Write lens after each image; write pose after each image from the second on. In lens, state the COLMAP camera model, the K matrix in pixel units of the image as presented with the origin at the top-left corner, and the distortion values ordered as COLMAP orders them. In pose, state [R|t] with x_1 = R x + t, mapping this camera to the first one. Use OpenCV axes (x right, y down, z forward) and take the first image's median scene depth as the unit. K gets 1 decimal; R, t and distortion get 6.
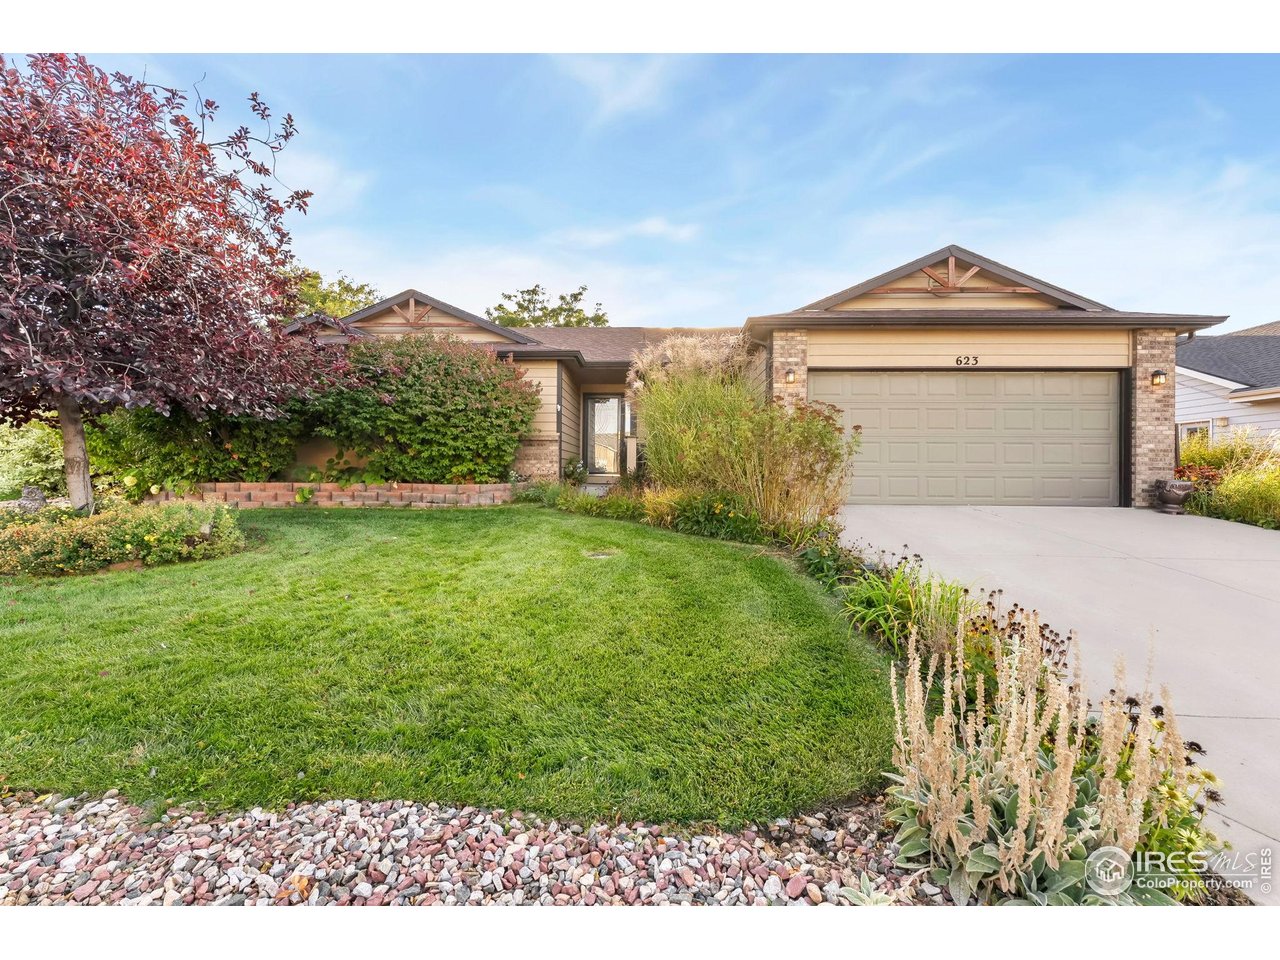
lens RADIAL K [[507.1, 0, 639.7], [0, 507.1, 472.0], [0, 0, 1]] dist [0.017223, -0.000130]
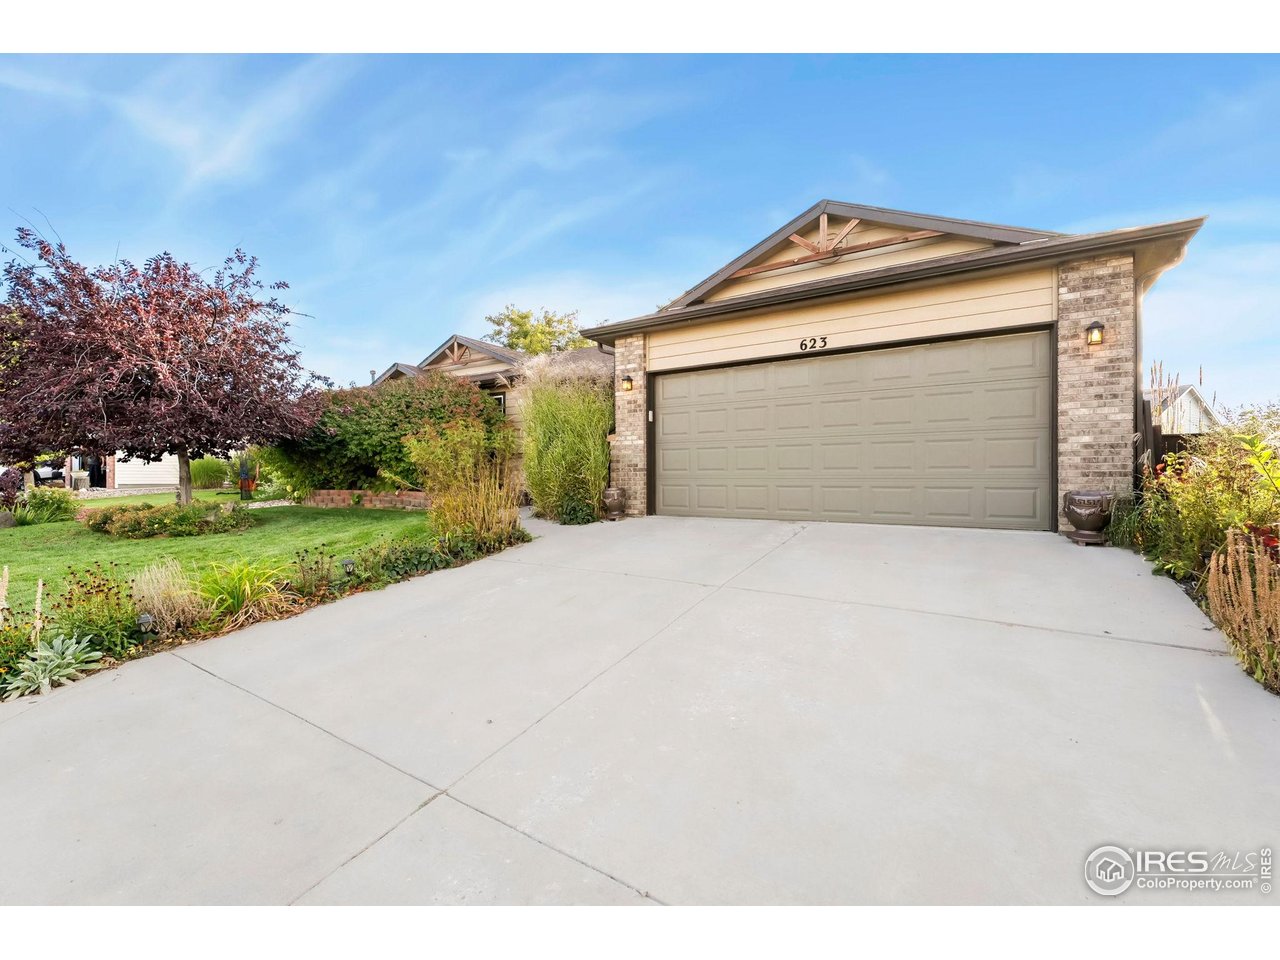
lens RADIAL K [[566.1, 0, 647.9], [0, 566.1, 474.0], [0, 0, 1]] dist [0.000343, 0.000048]
pose [[0.844297, -0.011696, -0.535747, 0.905580], [0.012144, 0.999923, -0.002692, -0.011466], [0.535737, -0.004233, 0.844374, 0.102424]]
